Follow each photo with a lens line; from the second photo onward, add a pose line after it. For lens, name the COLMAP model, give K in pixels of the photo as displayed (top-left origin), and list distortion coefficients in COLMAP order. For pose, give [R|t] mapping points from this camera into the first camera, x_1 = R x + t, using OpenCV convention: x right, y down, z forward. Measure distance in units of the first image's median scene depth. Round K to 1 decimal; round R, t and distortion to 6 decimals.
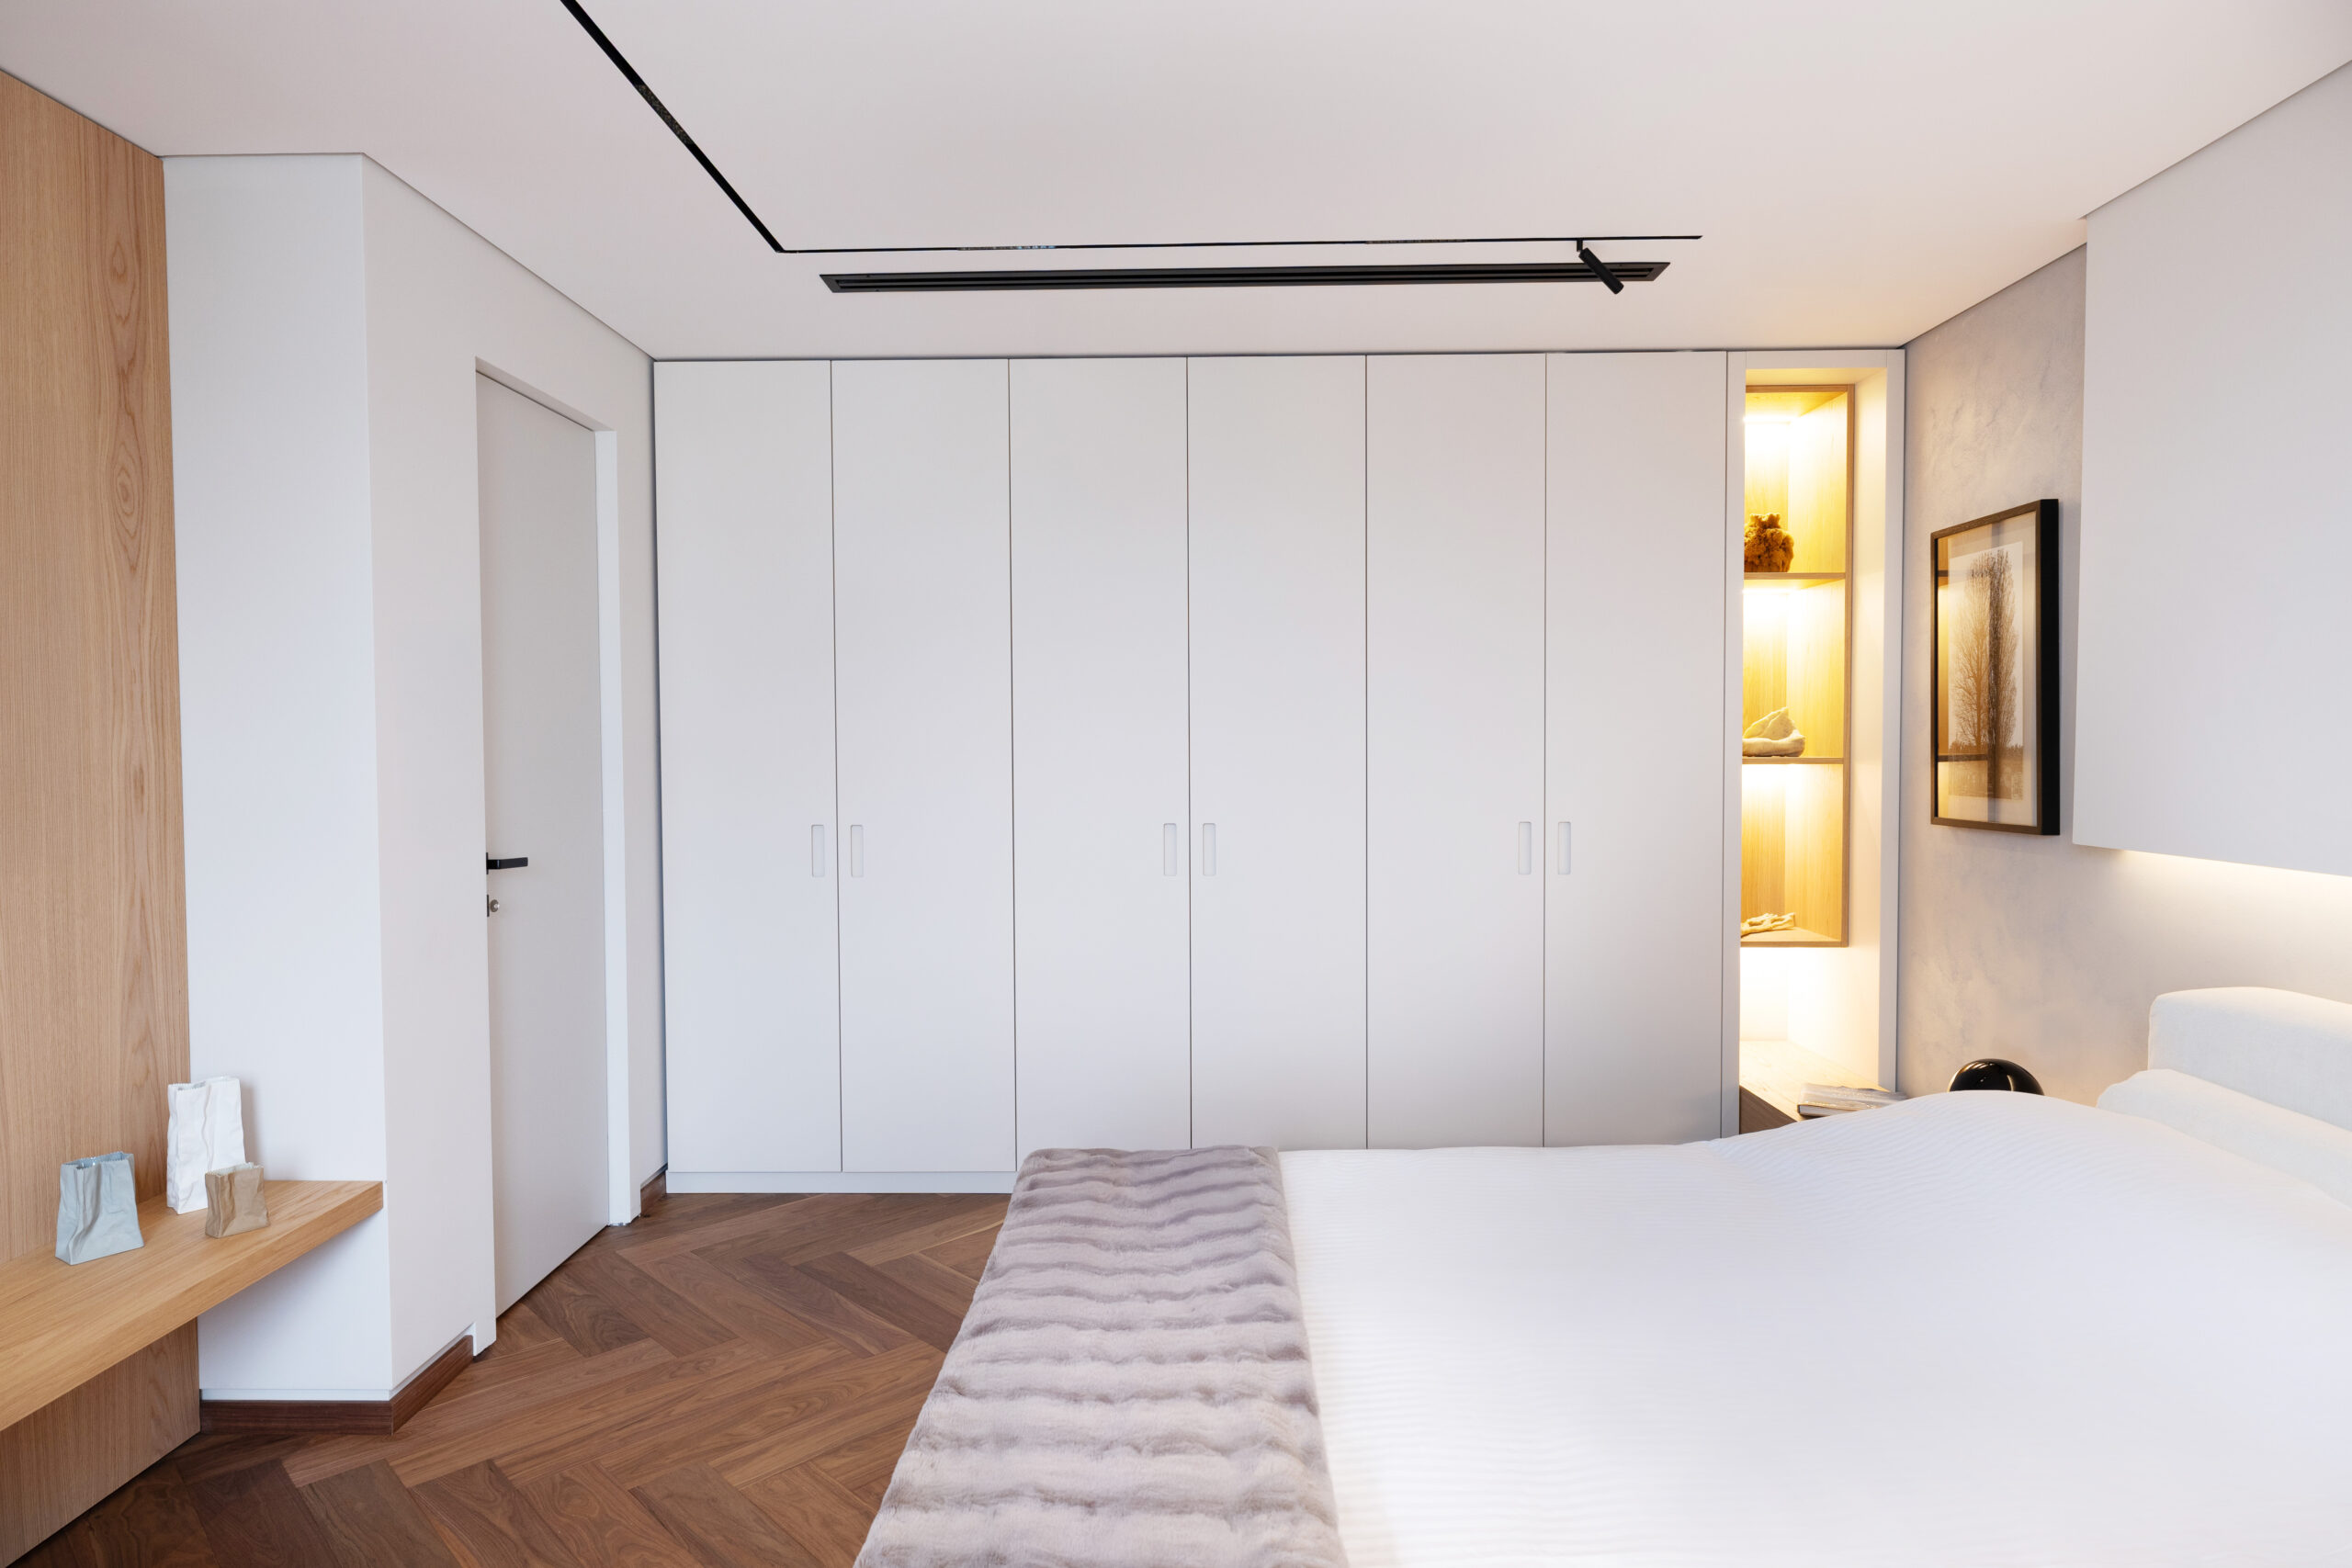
lens RADIAL K [[1354.8, 0, 1171.2], [0, 1354.8, 778.4], [0, 0, 1]] dist [0.000030, 0.000087]
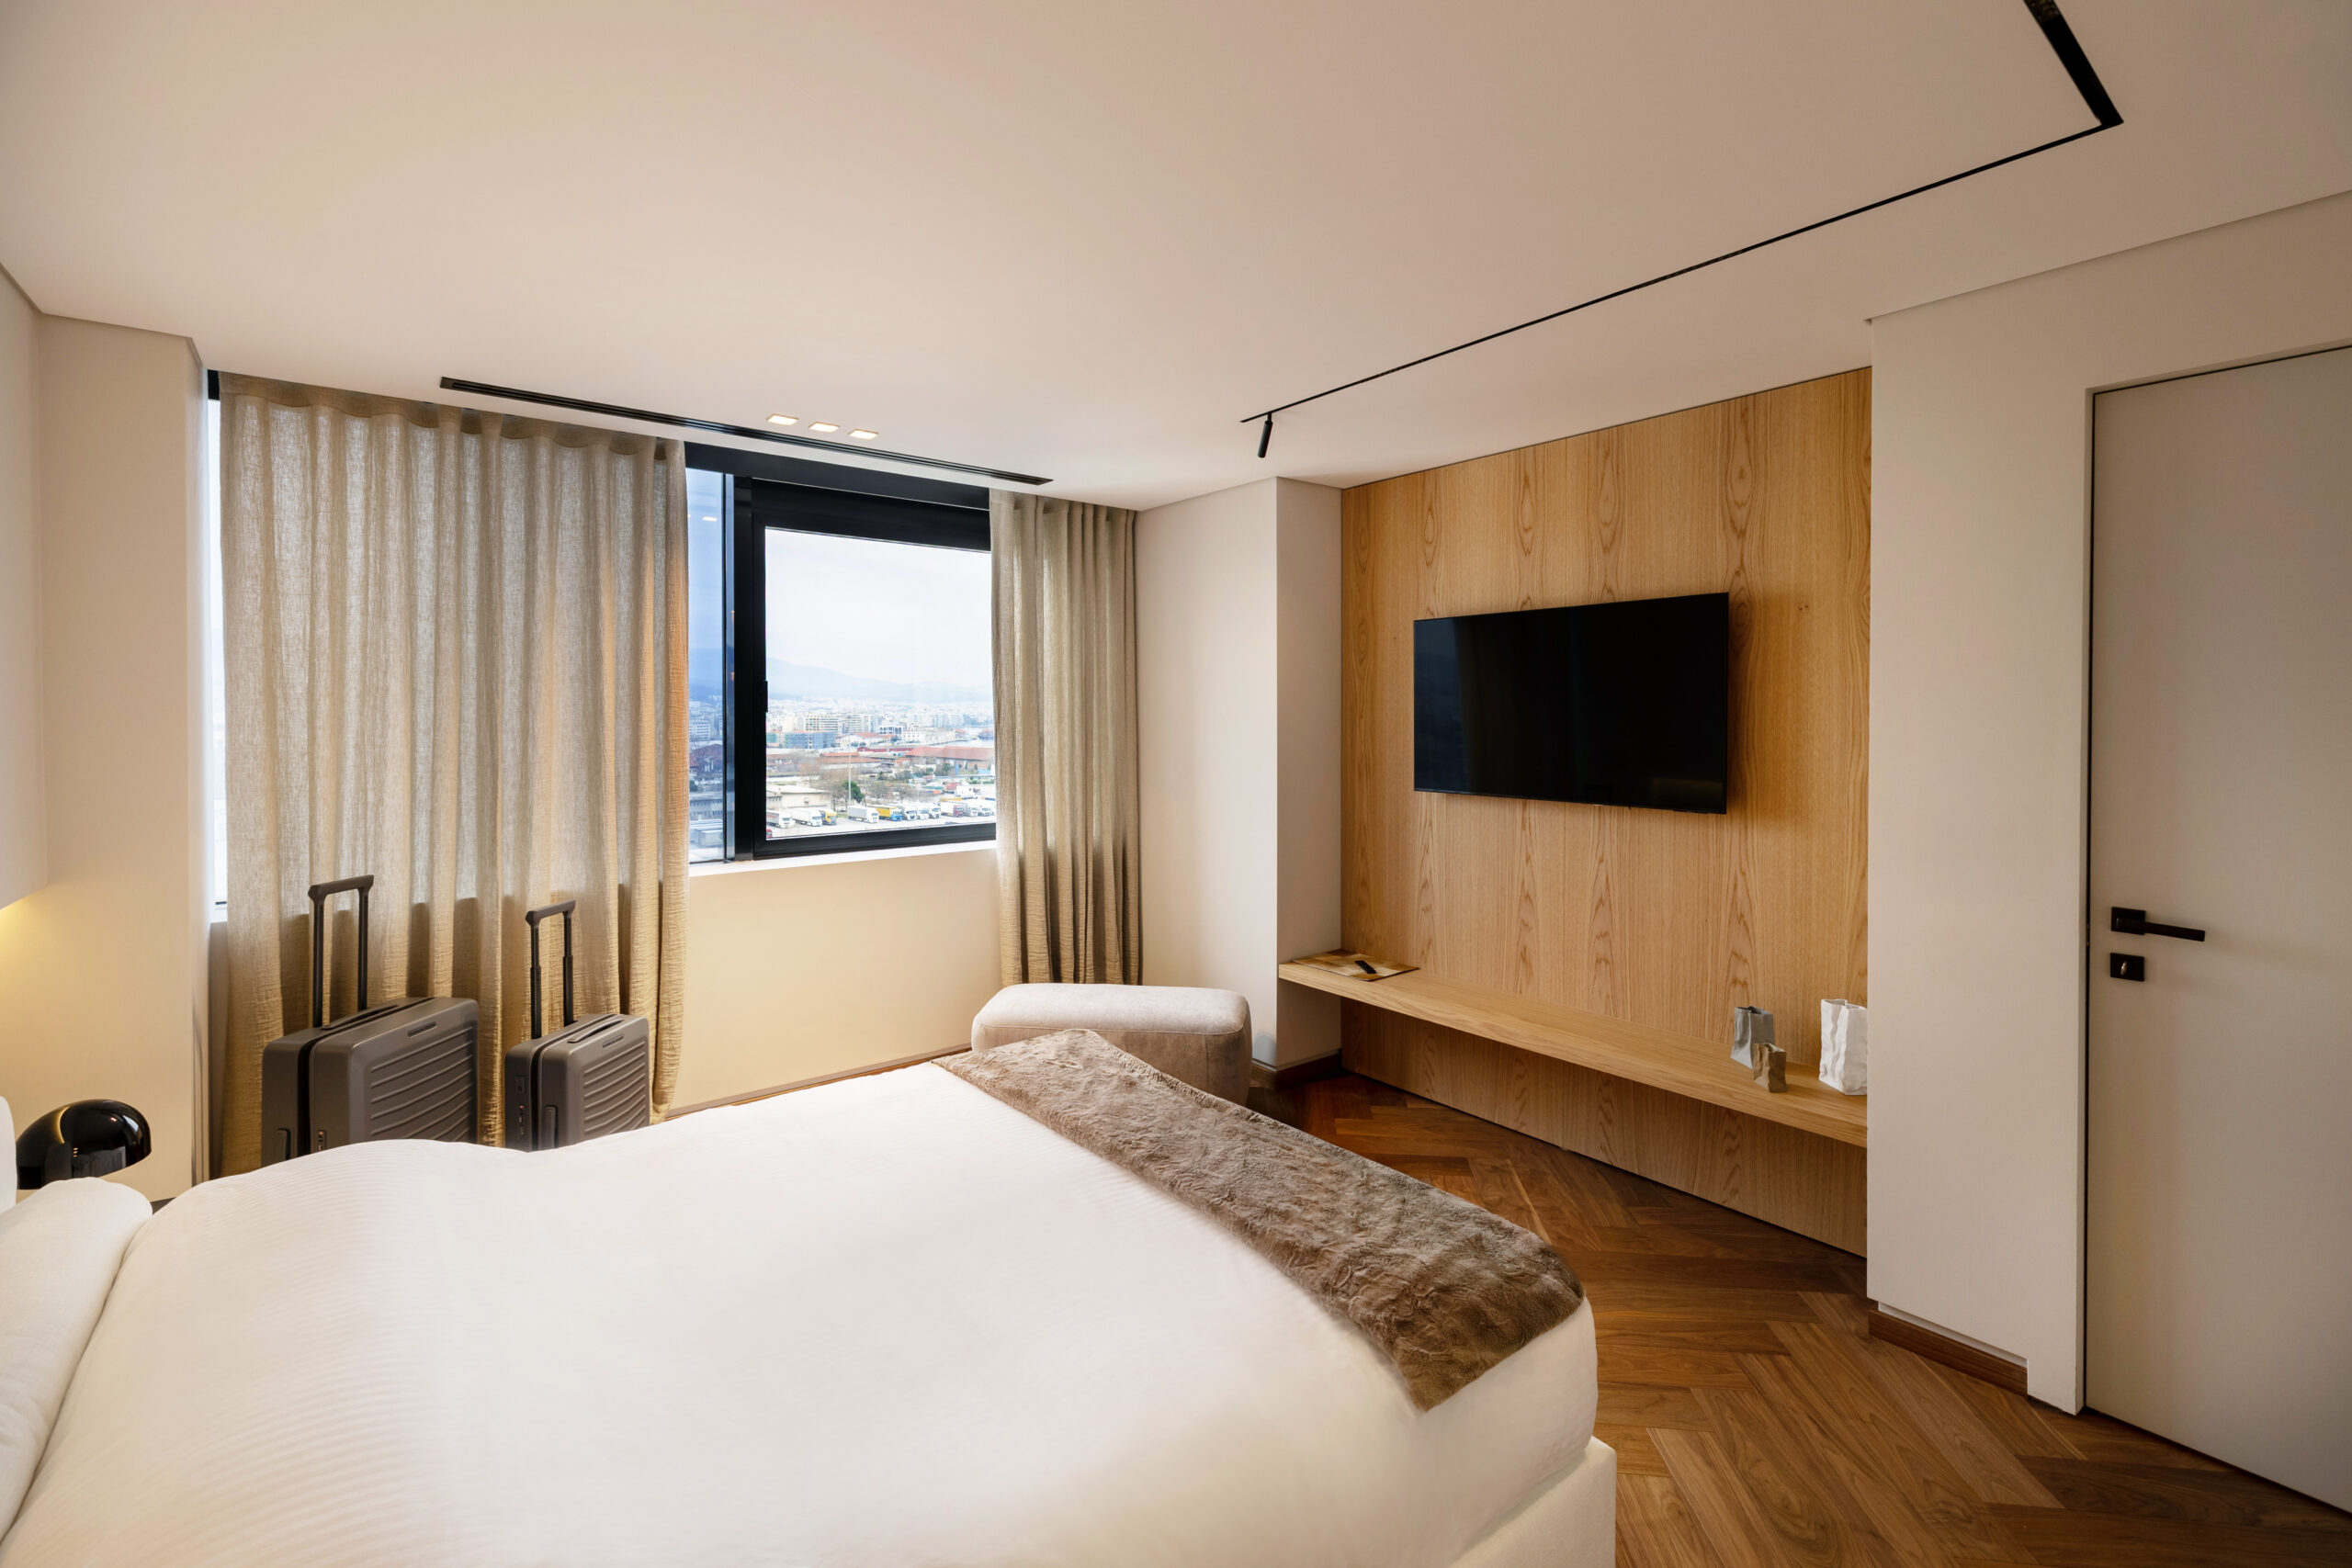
lens RADIAL K [[1018.4, 0, 1154.4], [0, 1018.4, 711.3], [0, 0, 1]] dist [0.001530, 0.001751]
pose [[-0.785427, 0.005237, -0.618932, 0.406864], [-0.014428, 0.999538, 0.026767, -0.081110], [0.618786, 0.029953, -0.784988, 1.031637]]
